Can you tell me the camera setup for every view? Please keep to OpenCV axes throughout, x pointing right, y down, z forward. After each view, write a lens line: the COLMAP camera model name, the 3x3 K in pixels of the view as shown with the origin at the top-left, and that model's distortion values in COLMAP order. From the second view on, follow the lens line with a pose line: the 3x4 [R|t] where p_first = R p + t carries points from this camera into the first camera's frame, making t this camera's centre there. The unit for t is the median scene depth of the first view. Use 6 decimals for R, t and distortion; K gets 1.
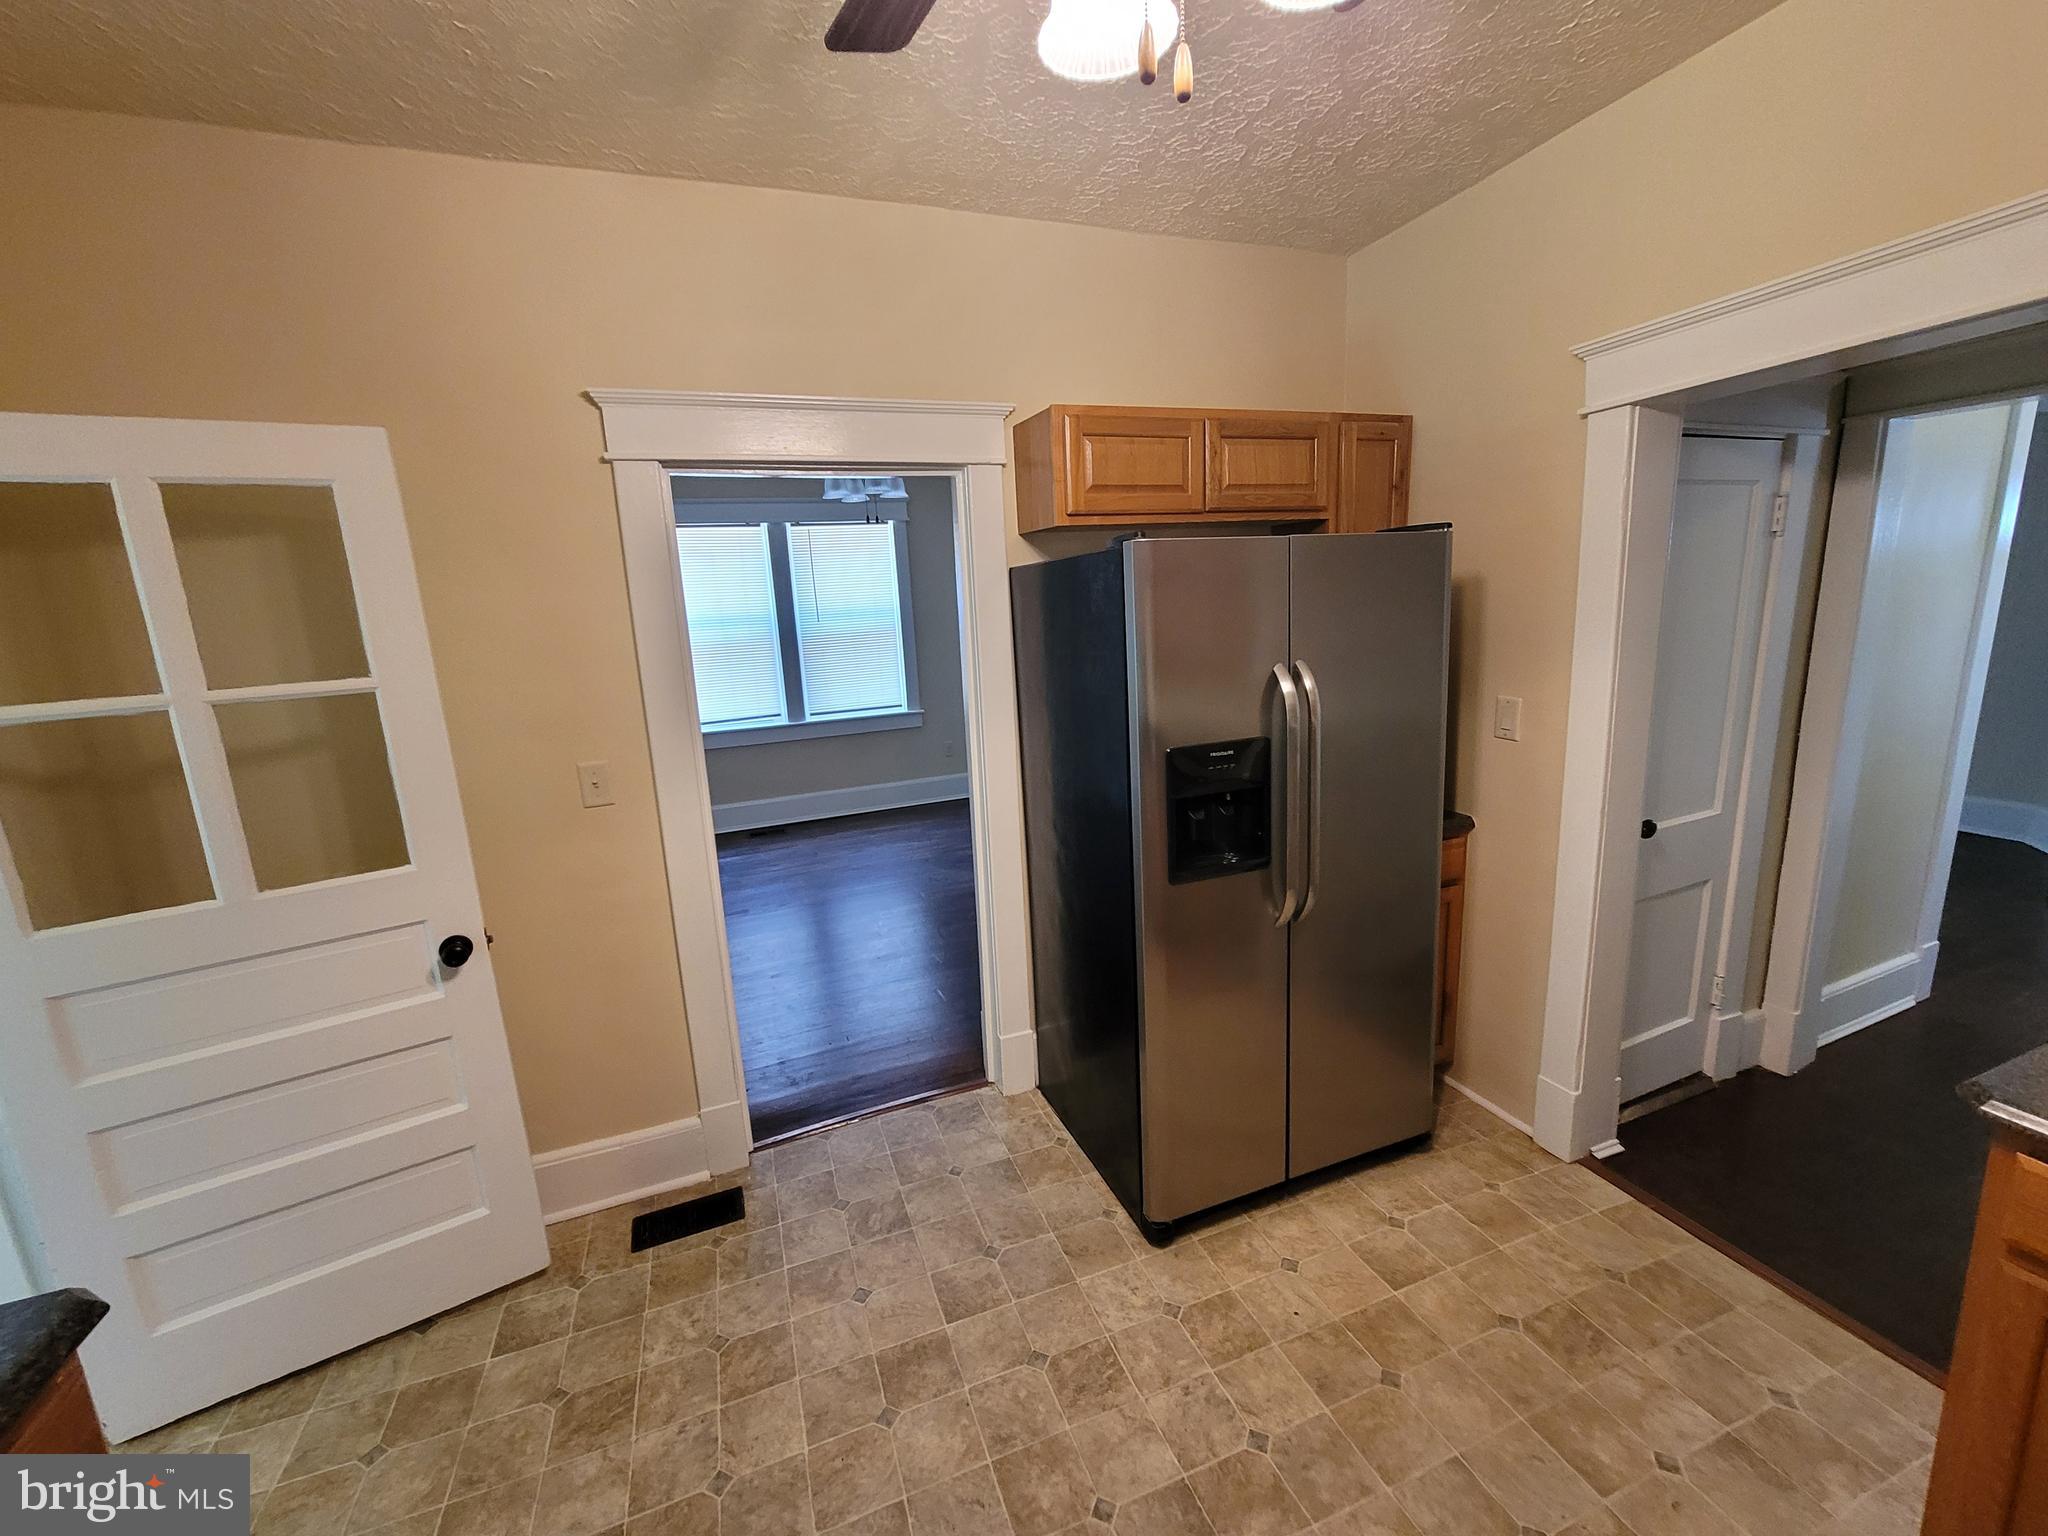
lens RADIAL K [[825.1, 0, 1023.9], [0, 825.1, 761.4], [0, 0, 1]] dist [-0.000744, 0.000292]
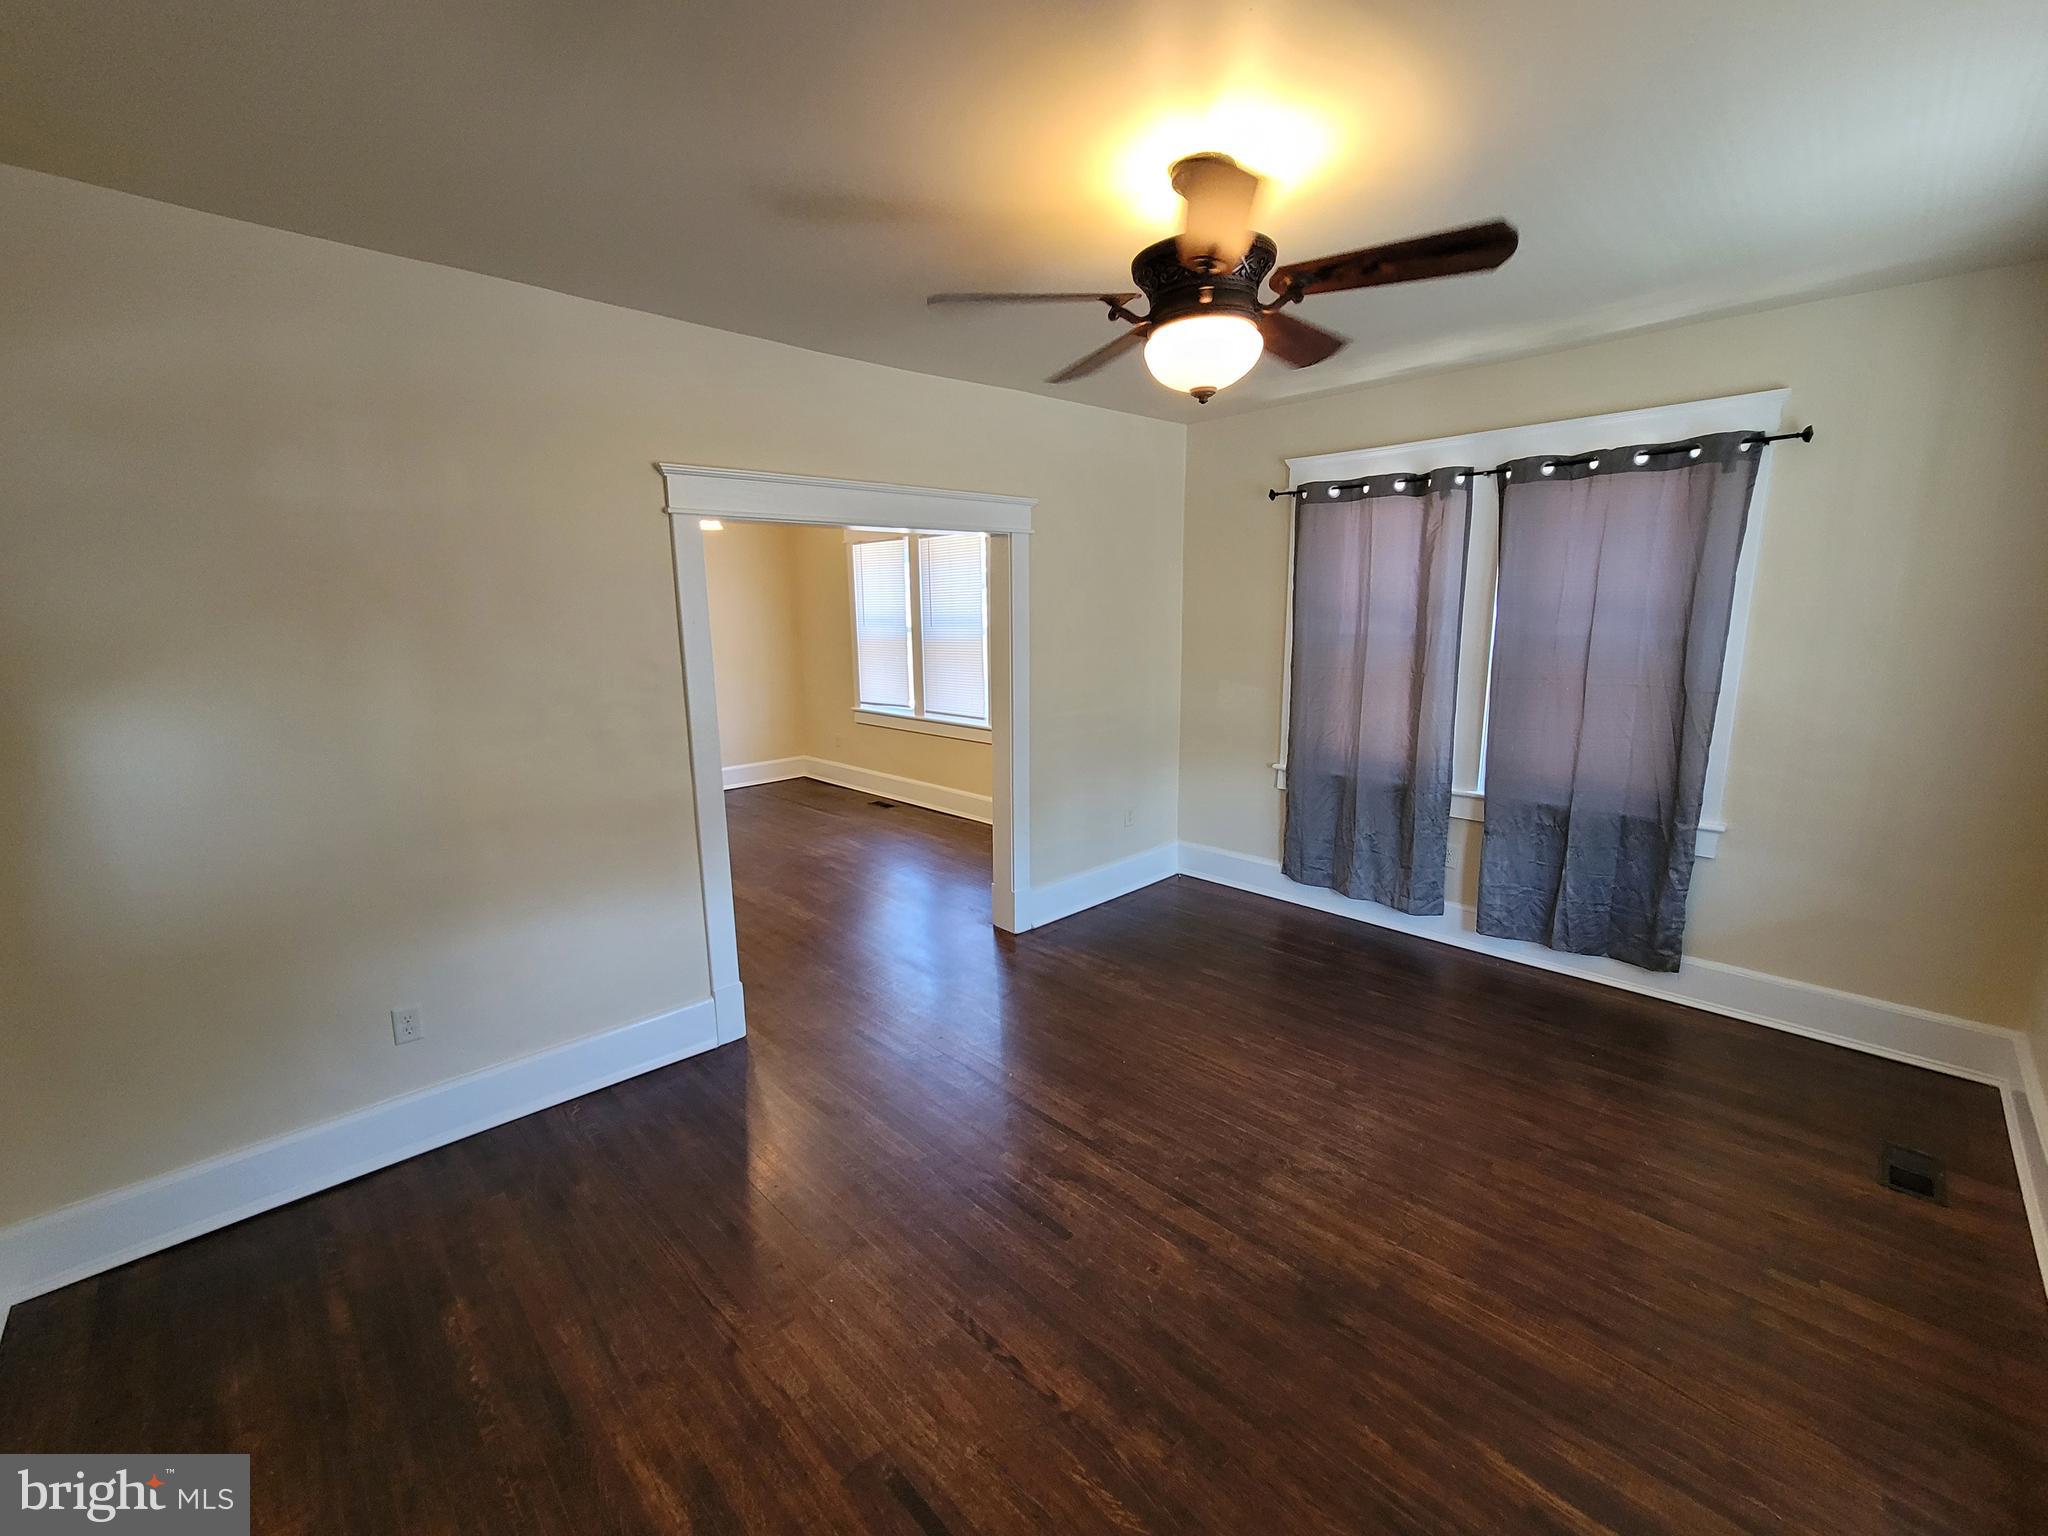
lens RADIAL K [[825.1, 0, 1023.9], [0, 825.1, 761.4], [0, 0, 1]] dist [-0.000744, 0.000292]
pose [[0.393418, 0.217683, -0.893217, 0.771606], [-0.174361, 0.971598, 0.159987, -0.189101], [0.902674, 0.092800, 0.420199, 0.669057]]
